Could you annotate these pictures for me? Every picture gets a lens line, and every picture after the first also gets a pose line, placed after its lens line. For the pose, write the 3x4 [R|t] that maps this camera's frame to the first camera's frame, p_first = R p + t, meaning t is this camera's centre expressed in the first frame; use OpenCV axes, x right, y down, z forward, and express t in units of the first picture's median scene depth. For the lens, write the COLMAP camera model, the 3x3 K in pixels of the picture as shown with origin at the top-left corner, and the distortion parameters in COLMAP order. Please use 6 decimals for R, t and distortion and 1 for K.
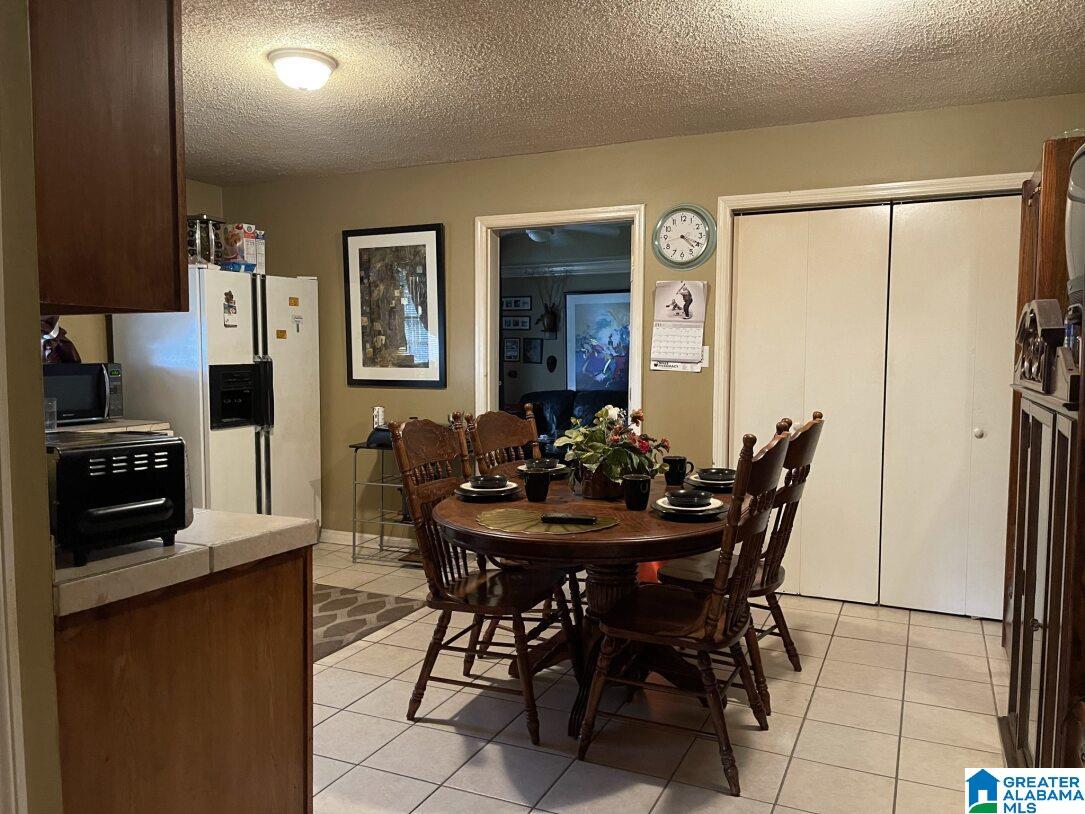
lens RADIAL K [[838.2, 0, 543.6], [0, 838.2, 409.1], [0, 0, 1]] dist [0.046273, -0.052819]
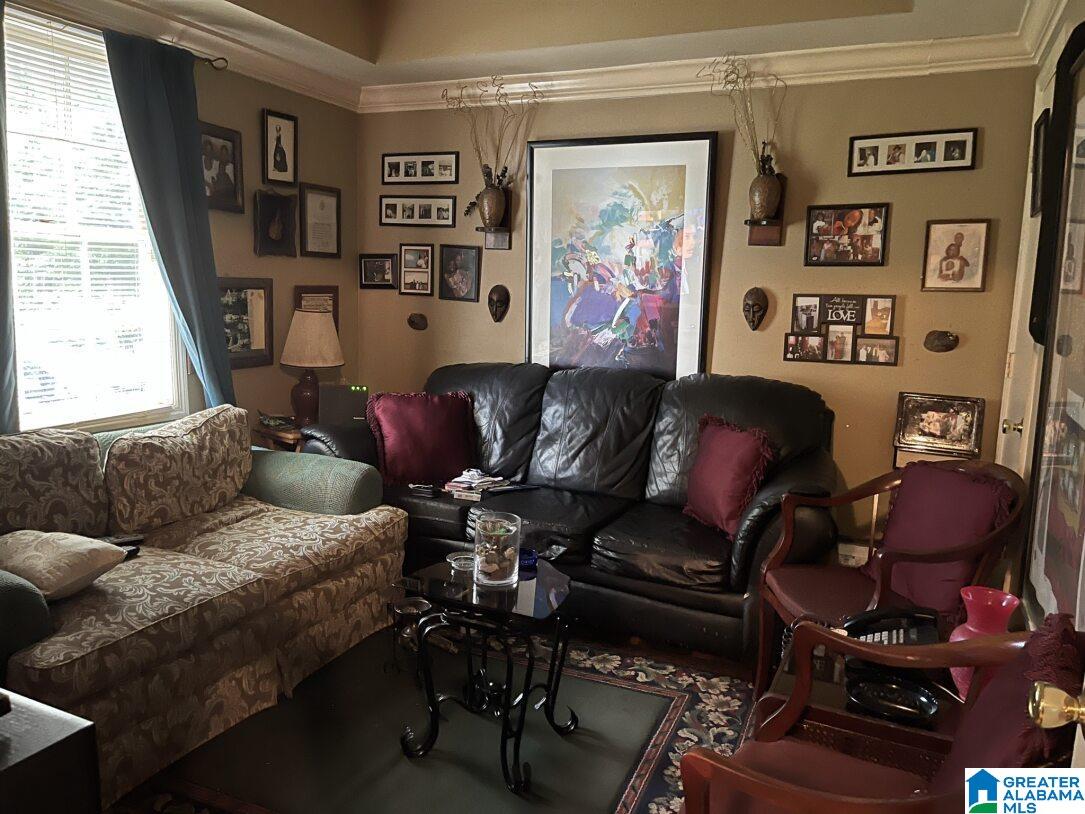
lens RADIAL K [[838.2, 0, 540.2], [0, 838.2, 403.1], [0, 0, 1]] dist [0.046273, -0.052819]
pose [[0.999520, 0.023478, 0.020199, 0.024670], [-0.025166, 0.995820, 0.087802, -0.040988], [-0.018053, -0.088268, 0.995933, 0.545390]]
